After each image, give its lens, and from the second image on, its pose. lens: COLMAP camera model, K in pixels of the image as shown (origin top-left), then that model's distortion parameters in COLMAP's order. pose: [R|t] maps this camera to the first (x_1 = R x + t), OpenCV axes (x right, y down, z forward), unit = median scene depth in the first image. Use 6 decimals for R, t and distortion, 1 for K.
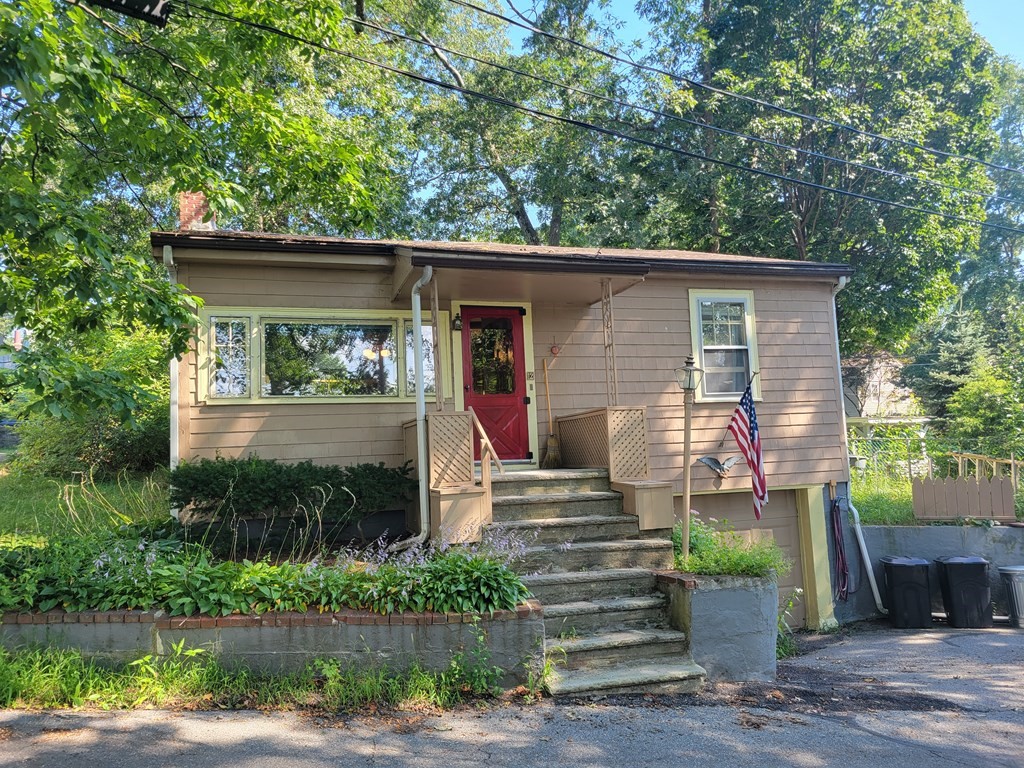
lens RADIAL K [[776.6, 0, 511.6], [0, 776.6, 379.3], [0, 0, 1]] dist [0.054537, -0.009240]
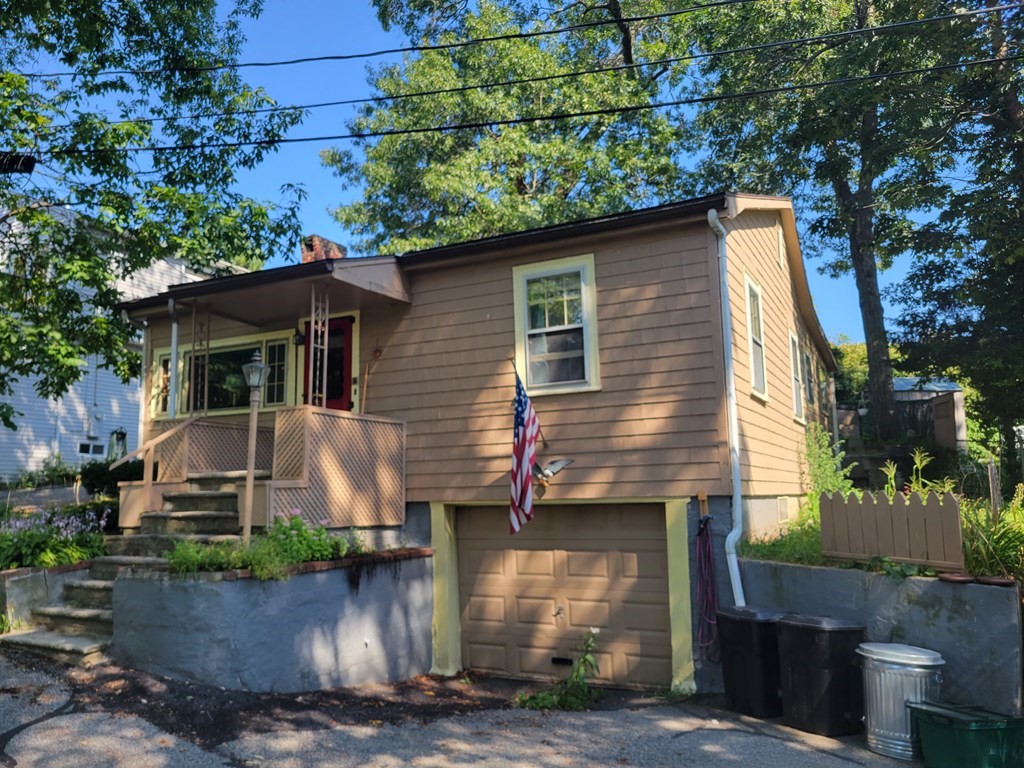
lens RADIAL K [[776.6, 0, 511.3], [0, 776.6, 389.1], [0, 0, 1]] dist [0.054537, -0.009240]
pose [[0.711760, -0.066388, -0.699278, 0.810242], [0.055602, 0.997725, -0.038128, 0.051961], [0.700219, -0.011743, 0.713832, 0.370008]]
